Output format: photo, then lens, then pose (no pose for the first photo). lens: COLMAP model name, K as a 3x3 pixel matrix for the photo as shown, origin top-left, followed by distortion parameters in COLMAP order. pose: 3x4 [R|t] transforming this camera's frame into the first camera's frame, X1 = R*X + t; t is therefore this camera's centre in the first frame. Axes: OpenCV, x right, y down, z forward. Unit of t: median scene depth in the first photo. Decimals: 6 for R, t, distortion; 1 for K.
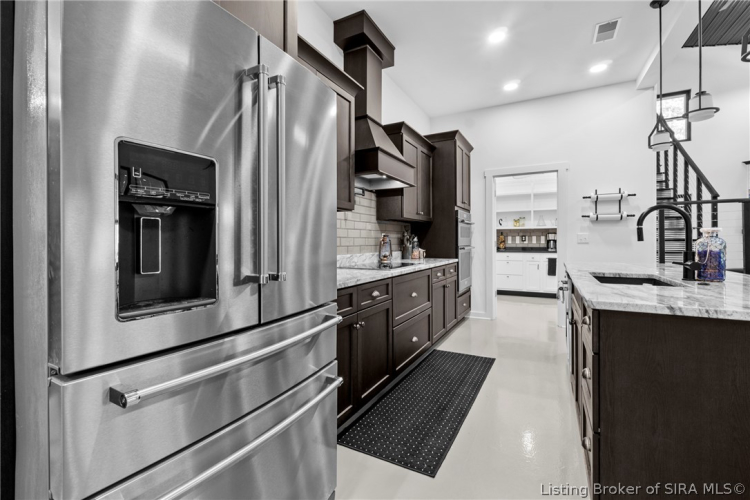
lens RADIAL K [[329.9, 0, 368.0], [0, 329.9, 240.1], [0, 0, 1]] dist [-0.008394, 0.000696]
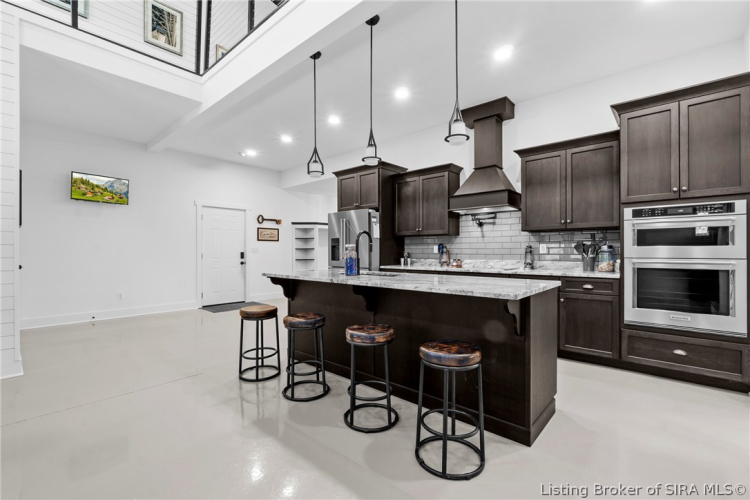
lens RADIAL K [[329.9, 0, 370.7], [0, 329.9, 251.4], [0, 0, 1]] dist [-0.008394, 0.000696]
pose [[-0.218910, 0.006260, -0.975725, 1.376892], [0.007056, 0.999963, 0.004832, -0.004951], [0.975720, -0.005827, -0.218946, 0.750370]]
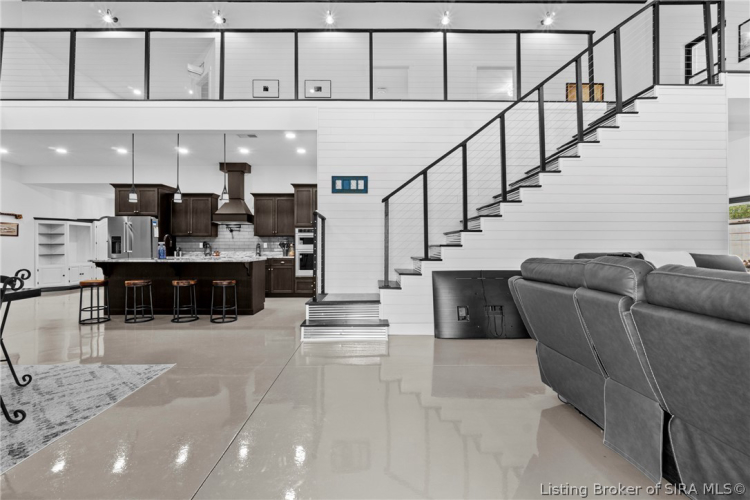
lens RADIAL K [[329.9, 0, 373.2], [0, 329.9, 248.2], [0, 0, 1]] dist [-0.008394, 0.000696]
pose [[0.503892, 0.005995, -0.863746, 2.448121], [0.002554, 0.999961, 0.008430, -0.001581], [0.863763, -0.006454, 0.503857, 0.590413]]
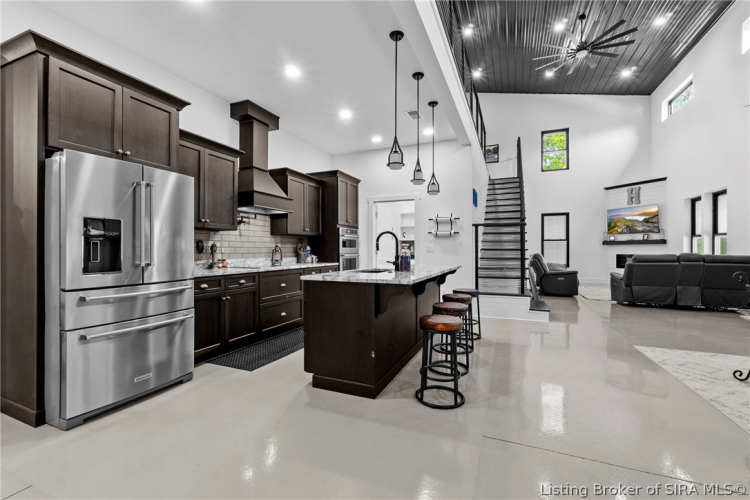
lens RADIAL K [[329.9, 0, 370.5], [0, 329.9, 247.8], [0, 0, 1]] dist [-0.008394, 0.000696]
pose [[0.994862, 0.003909, 0.101168, 0.328032], [-0.003630, 0.999989, -0.002944, -0.003351], [-0.101178, 0.002562, 0.994865, -0.475306]]
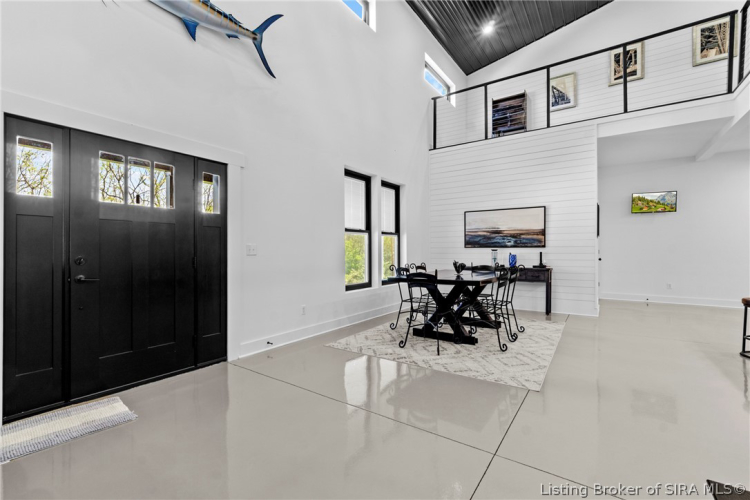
lens RADIAL K [[329.9, 0, 364.4], [0, 329.9, 254.6], [0, 0, 1]] dist [-0.008394, 0.000696]
pose [[-0.992782, 0.006281, 0.119767, 1.682664], [0.006592, 0.999976, 0.002198, 0.003925], [-0.119751, 0.002972, -0.992800, 1.403679]]
